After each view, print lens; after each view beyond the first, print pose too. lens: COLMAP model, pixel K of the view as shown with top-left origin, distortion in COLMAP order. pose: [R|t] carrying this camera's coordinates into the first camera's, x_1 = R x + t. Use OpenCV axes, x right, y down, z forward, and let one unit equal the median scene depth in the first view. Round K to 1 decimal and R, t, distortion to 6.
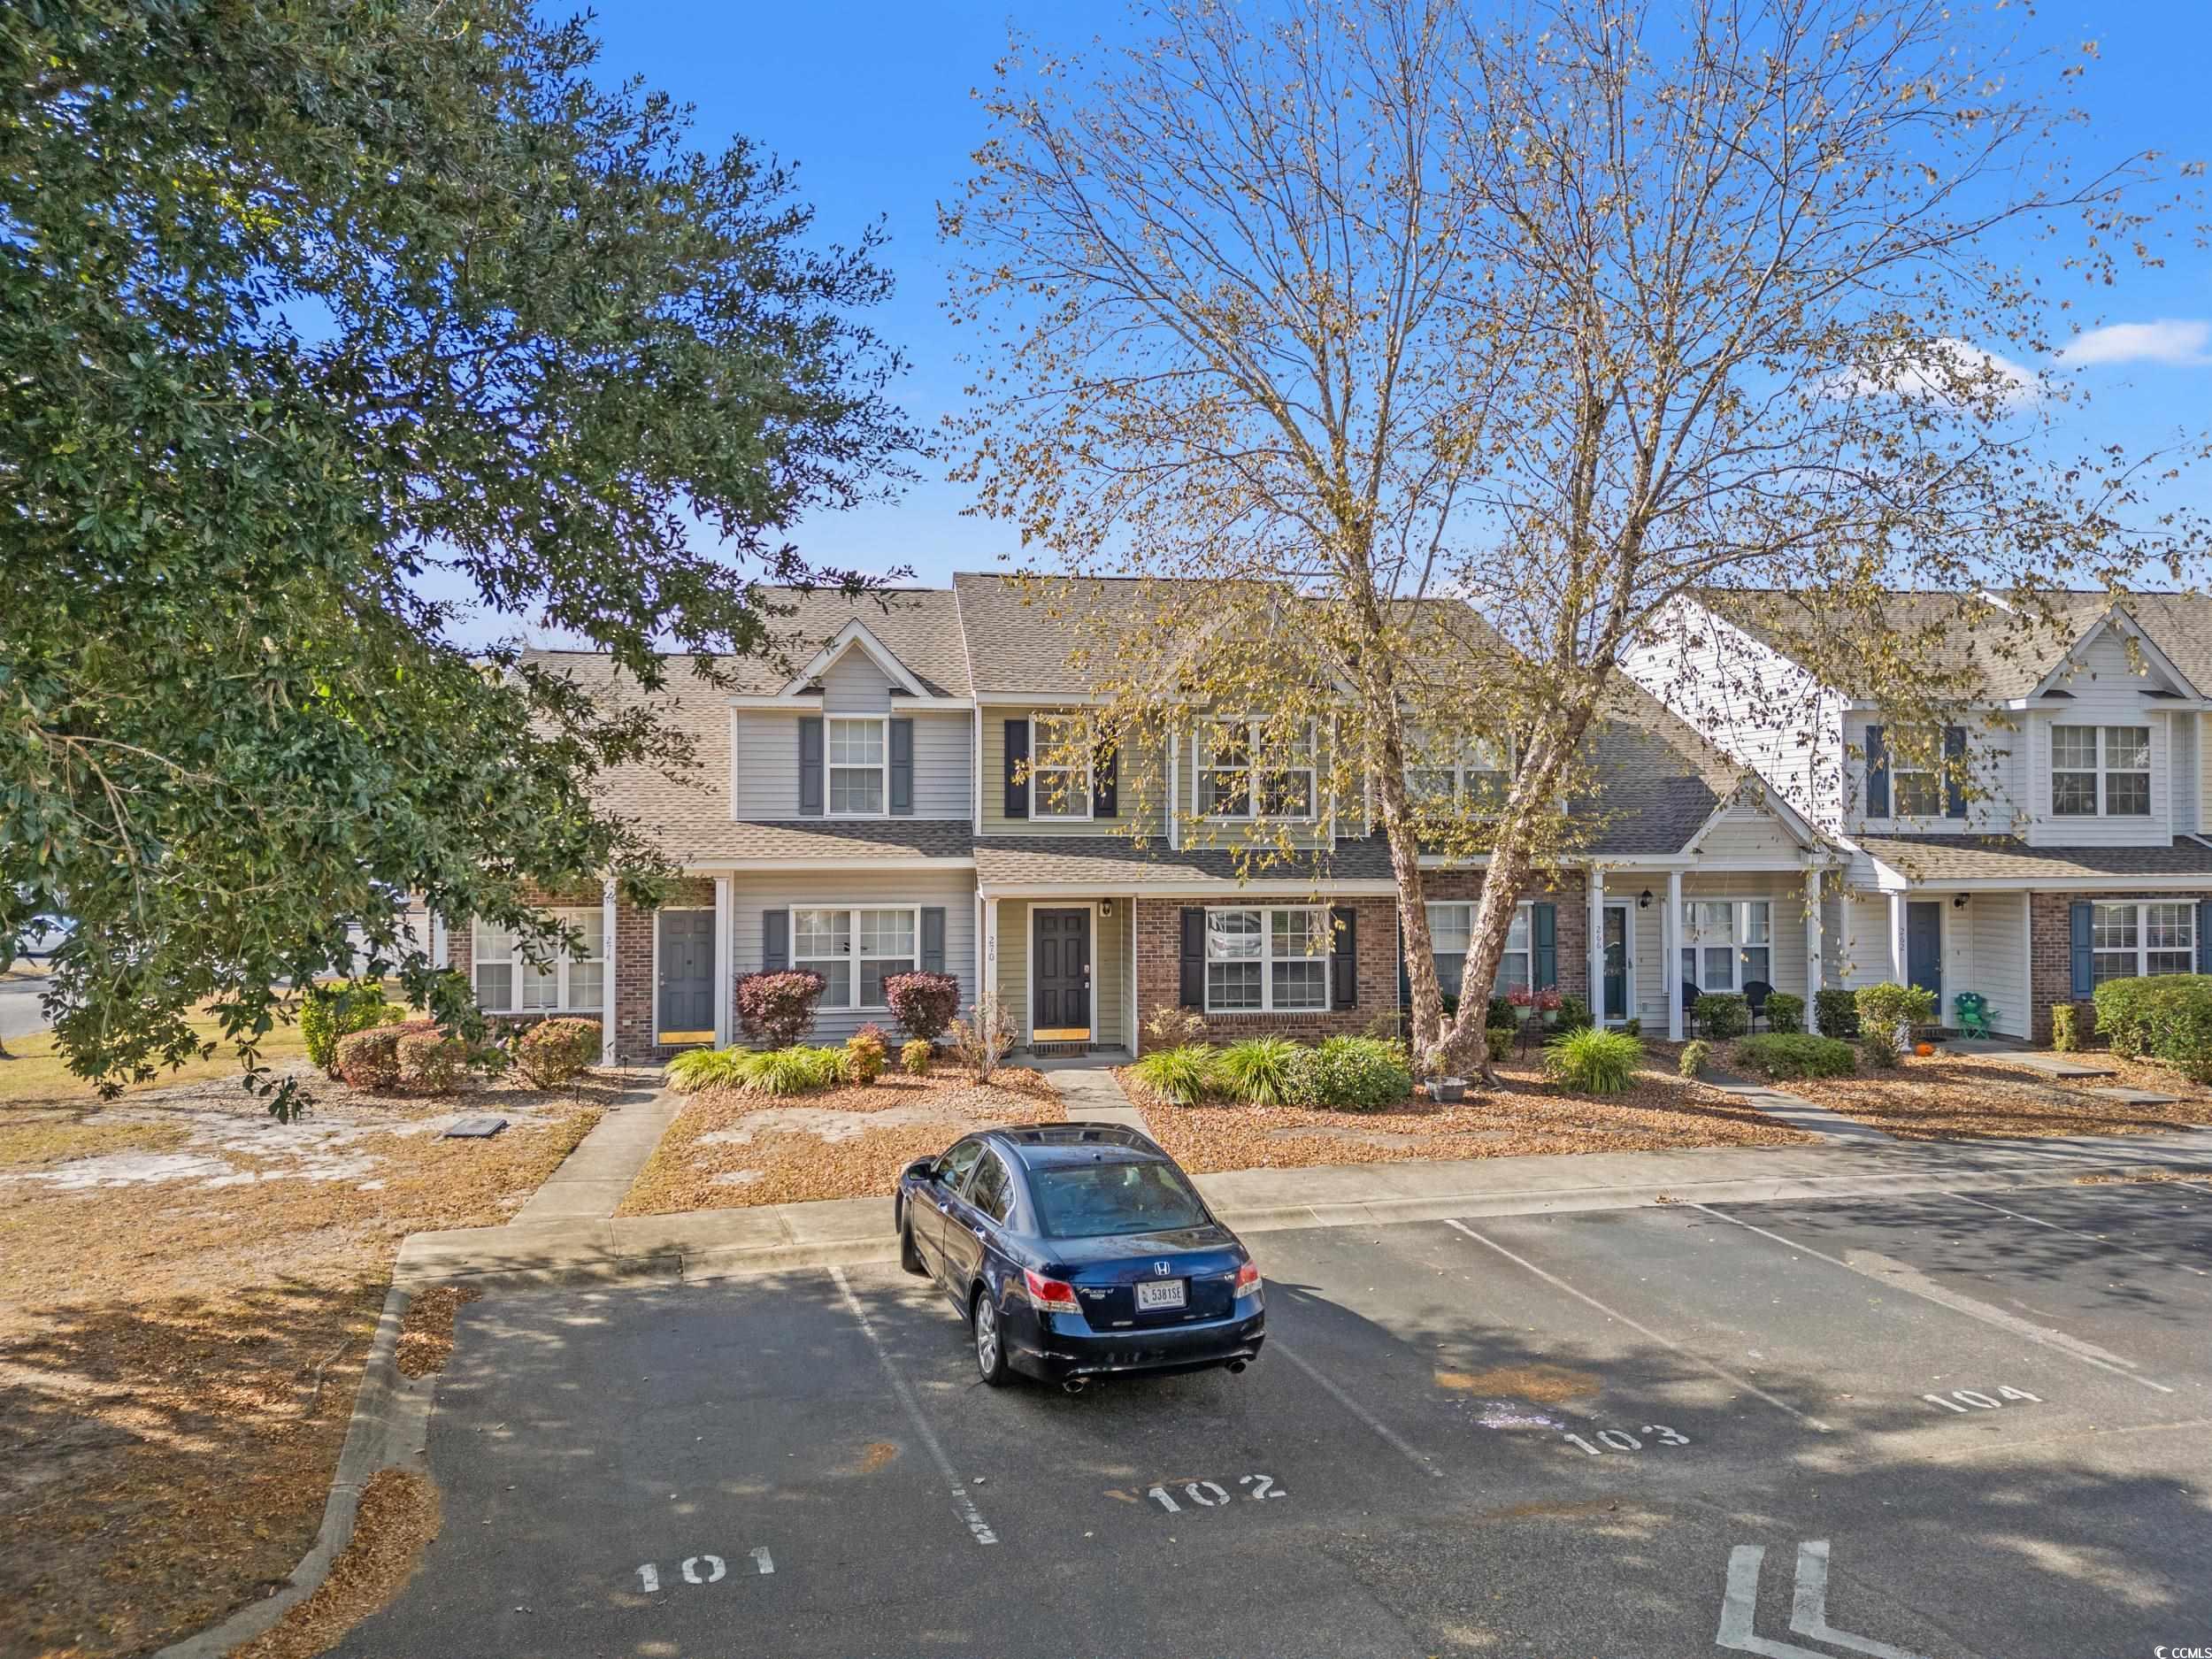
lens RADIAL K [[1410.3, 0, 1099.6], [0, 1410.3, 817.7], [0, 0, 1]] dist [0.041238, -0.028082]
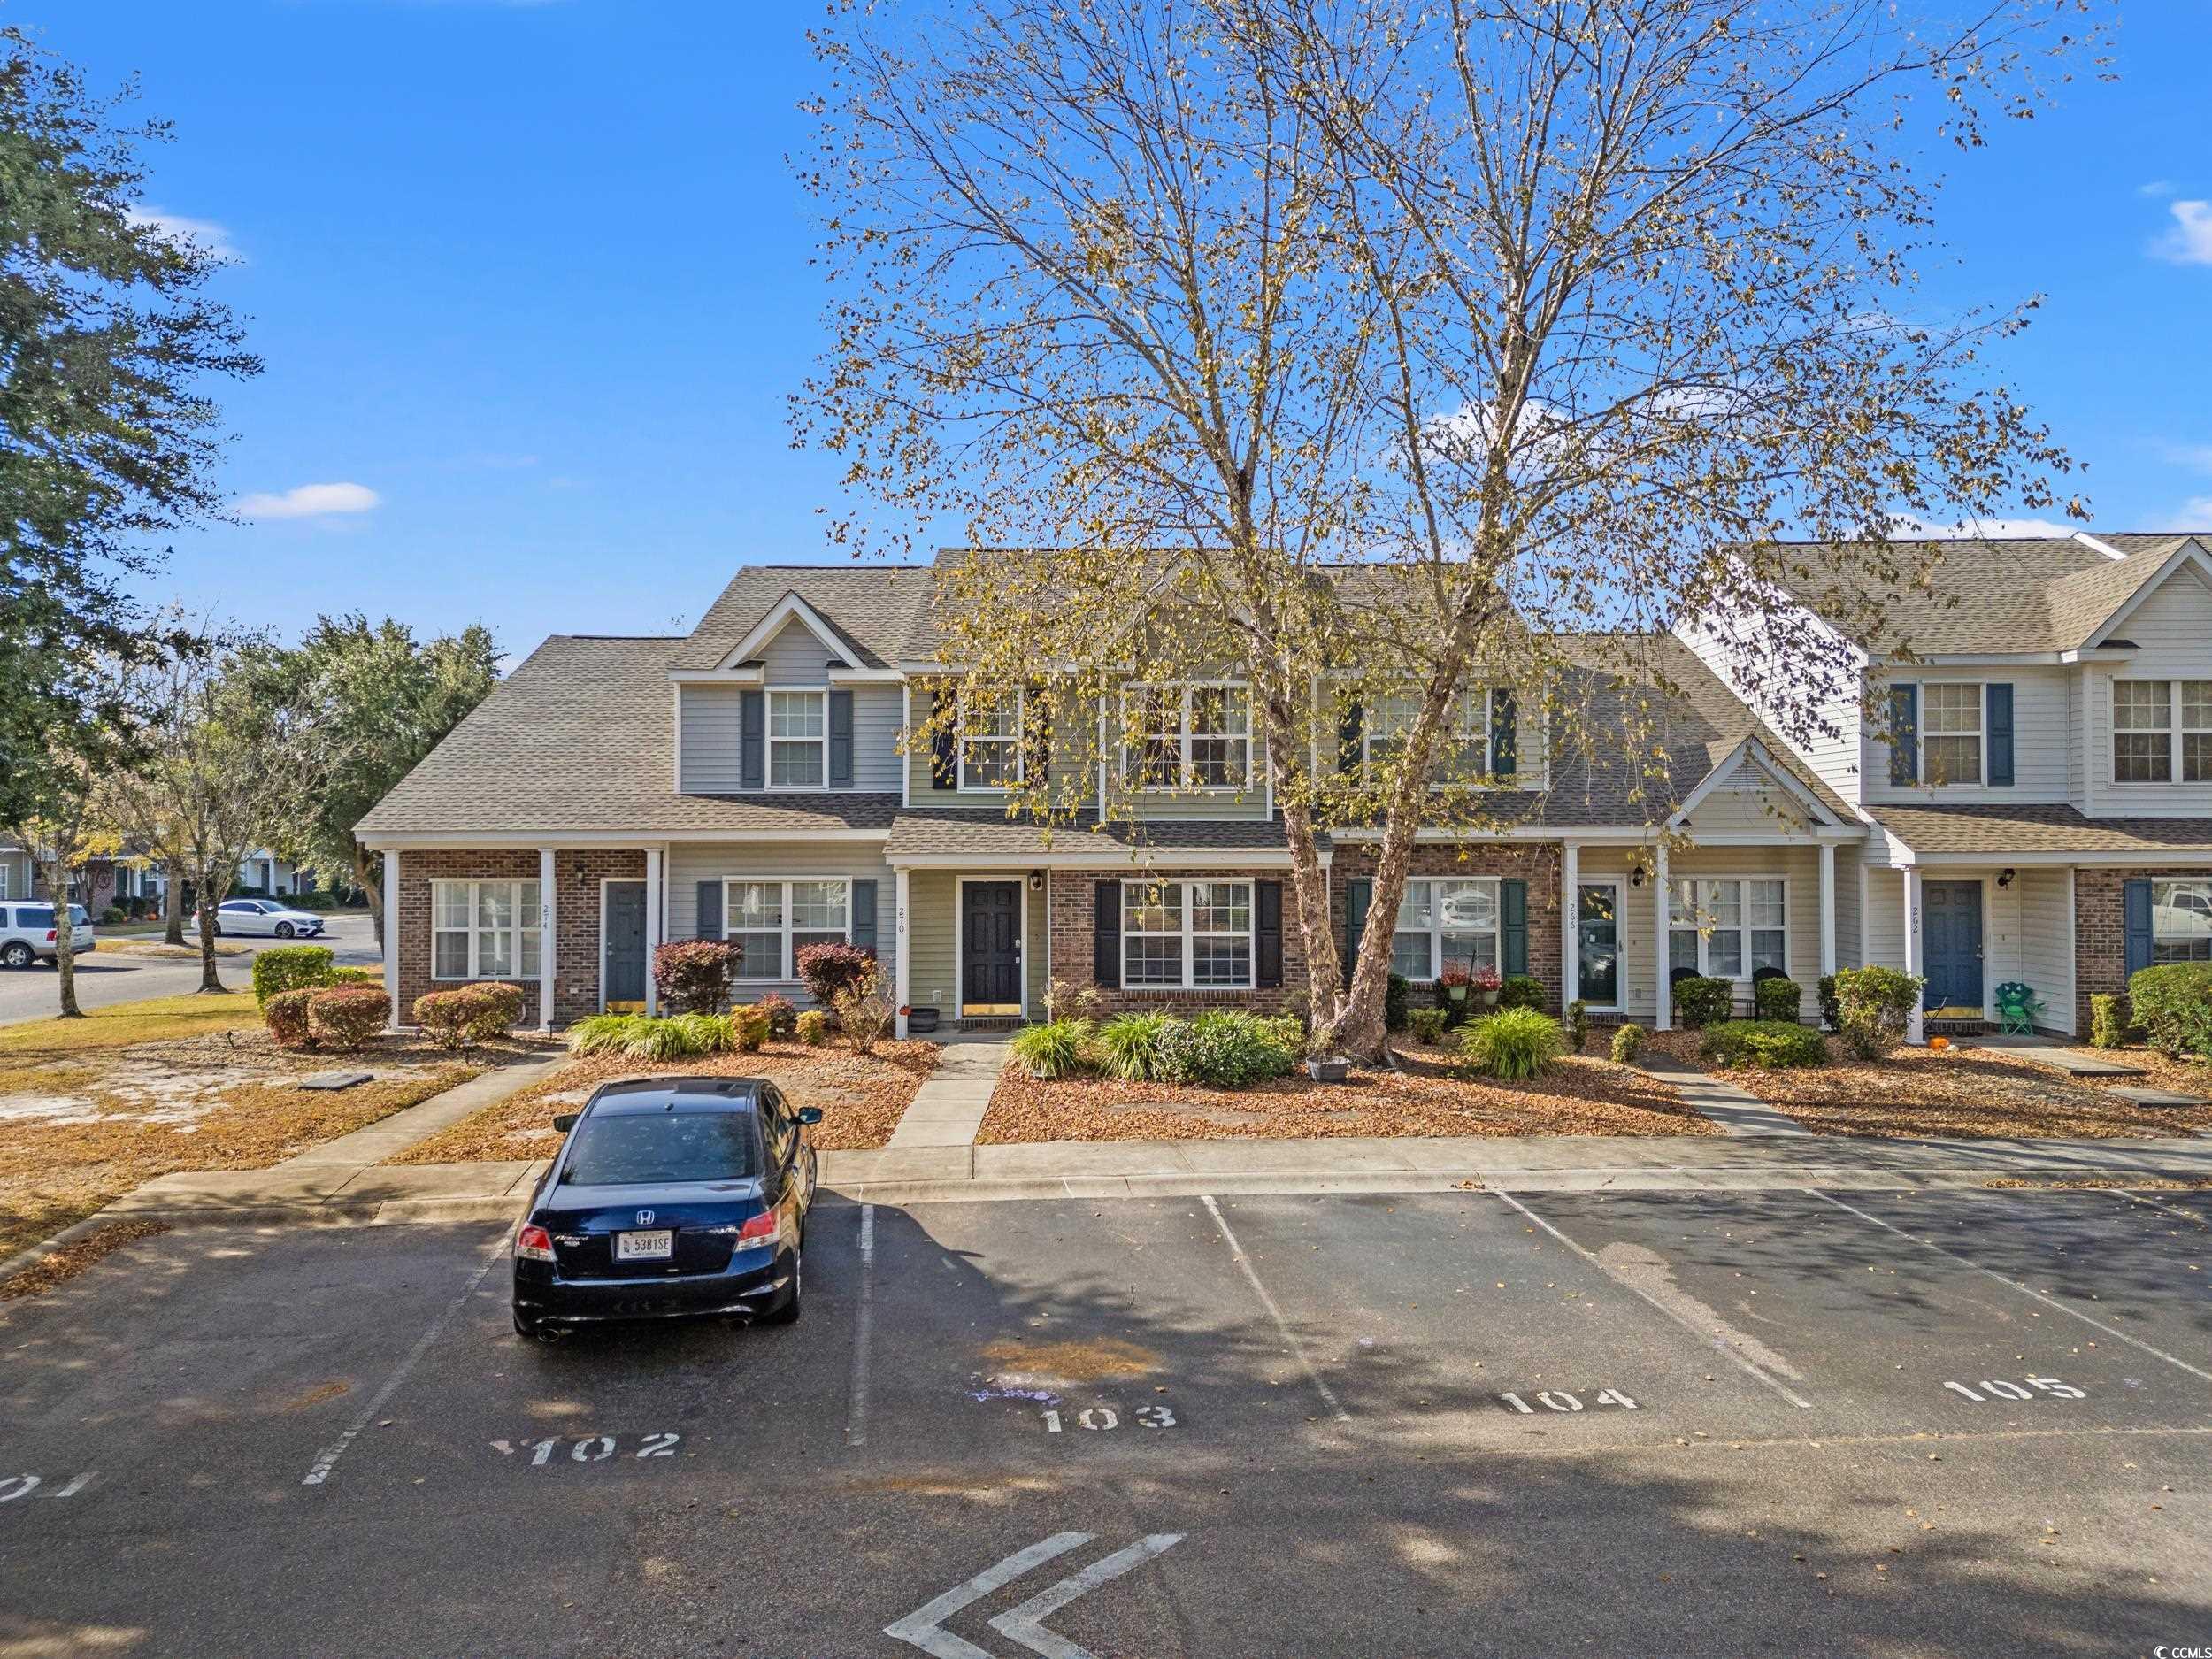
lens RADIAL K [[1410.3, 0, 1099.2], [0, 1410.3, 829.5], [0, 0, 1]] dist [0.041238, -0.028082]
pose [[0.989460, -0.001128, -0.144804, 0.209365], [0.002488, 0.999954, 0.009213, 0.021389], [0.144787, -0.009476, 0.989417, 0.044300]]
